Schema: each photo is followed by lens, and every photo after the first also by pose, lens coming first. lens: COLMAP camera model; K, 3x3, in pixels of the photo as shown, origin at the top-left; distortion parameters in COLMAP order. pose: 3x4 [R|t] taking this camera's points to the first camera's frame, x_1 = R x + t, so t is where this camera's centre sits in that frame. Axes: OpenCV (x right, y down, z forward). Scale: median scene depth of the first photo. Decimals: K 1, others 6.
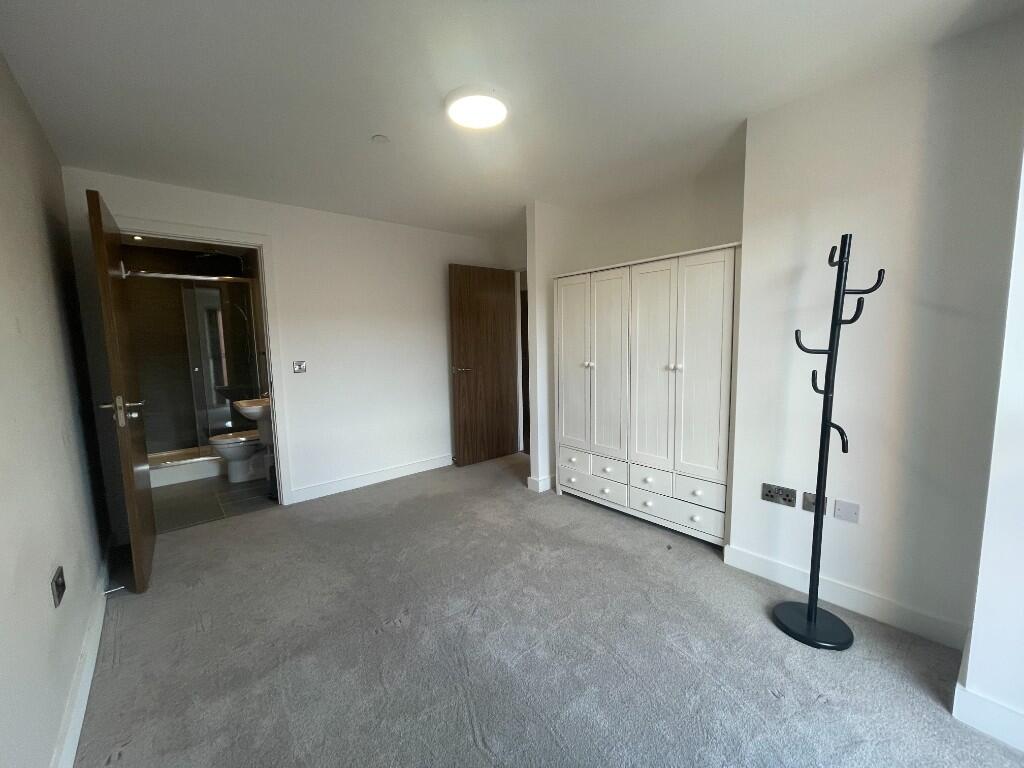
lens RADIAL K [[416.2, 0, 504.0], [0, 416.2, 385.9], [0, 0, 1]] dist [-0.000443, 0.000001]
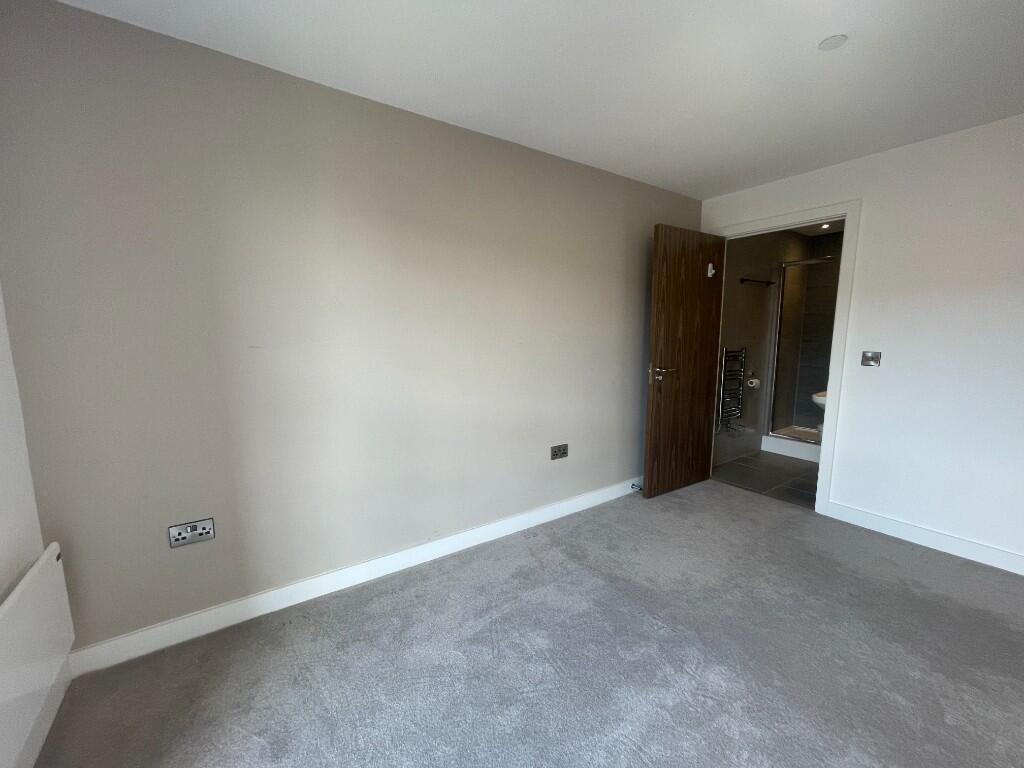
lens RADIAL K [[416.2, 0, 503.5], [0, 416.2, 384.2], [0, 0, 1]] dist [-0.000443, 0.000001]
pose [[-0.101724, 0.154747, -0.982703, 0.457172], [-0.103180, 0.980859, 0.165138, -0.071538], [0.989447, 0.118193, -0.083810, 0.477627]]
